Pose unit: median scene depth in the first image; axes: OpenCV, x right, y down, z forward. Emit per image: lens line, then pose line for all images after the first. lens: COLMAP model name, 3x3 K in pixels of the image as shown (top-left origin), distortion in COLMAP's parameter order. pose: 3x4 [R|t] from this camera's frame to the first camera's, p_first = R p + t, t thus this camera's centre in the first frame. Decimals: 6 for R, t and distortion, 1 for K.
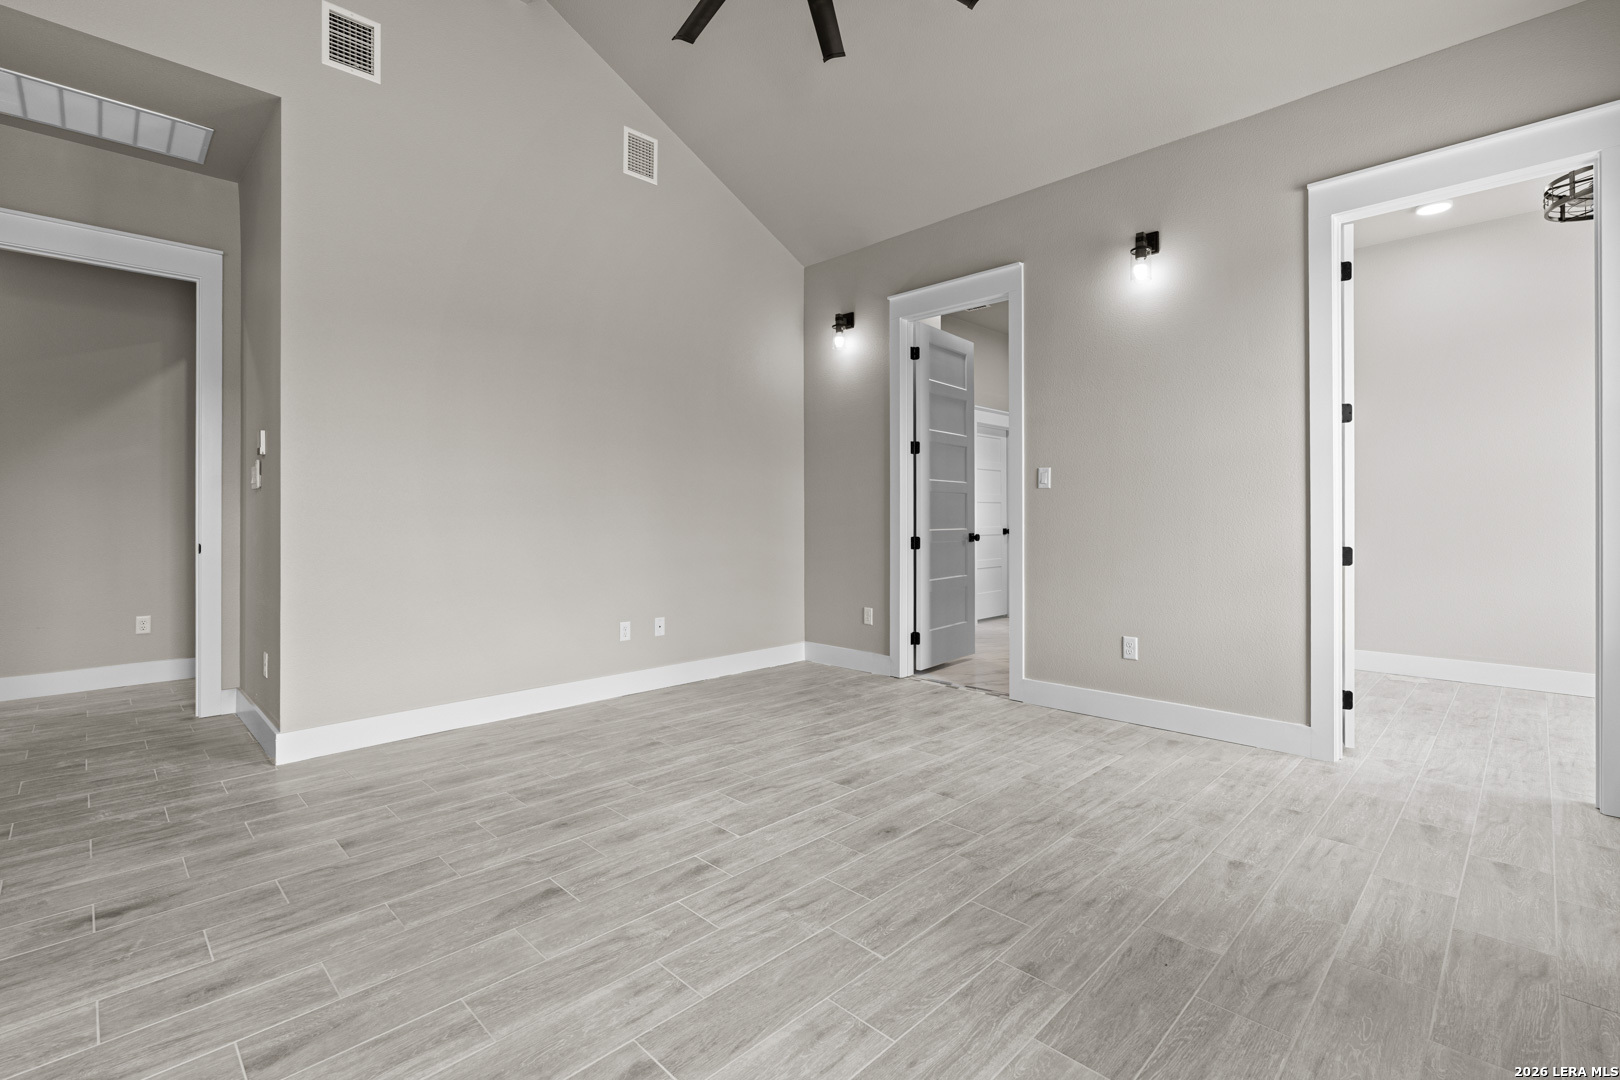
lens RADIAL K [[741.7, 0, 815.0], [0, 741.7, 524.7], [0, 0, 1]] dist [-0.006301, 0.002823]
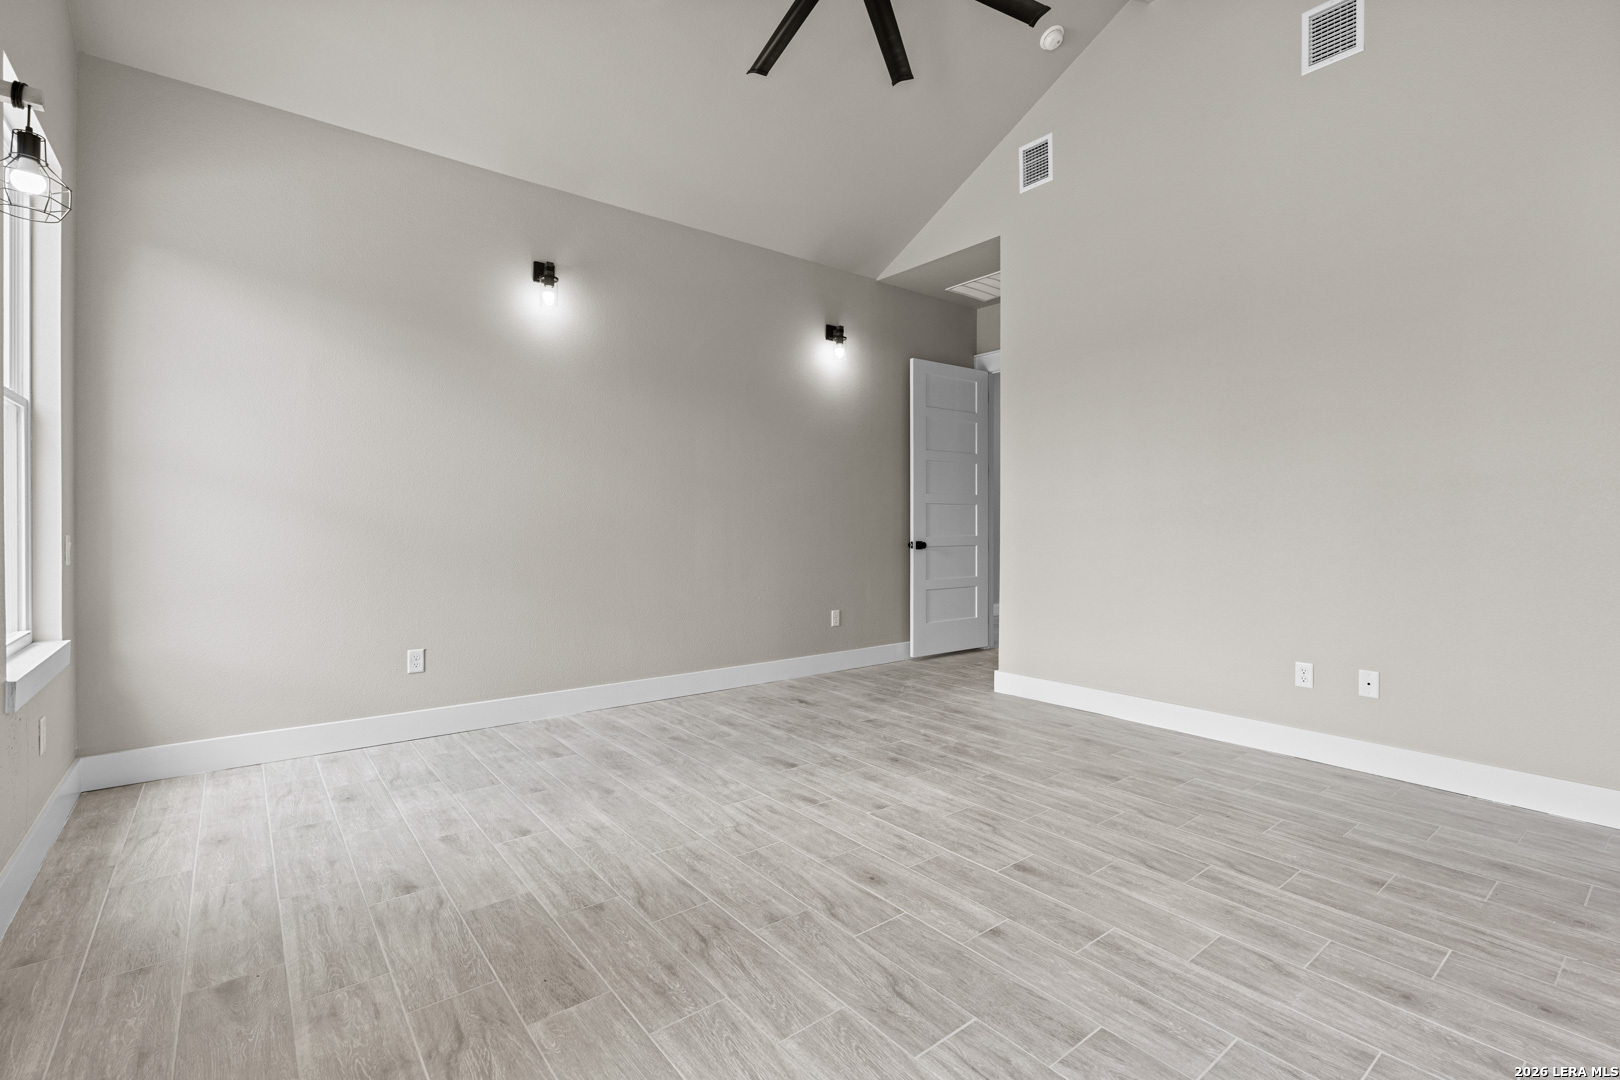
lens RADIAL K [[741.7, 0, 809.7], [0, 741.7, 536.0], [0, 0, 1]] dist [-0.006301, 0.002823]
pose [[-0.134133, 0.018758, -0.990786, 0.975307], [-0.013233, 0.999698, 0.020718, -0.013796], [0.990875, 0.015890, -0.133844, 1.032194]]
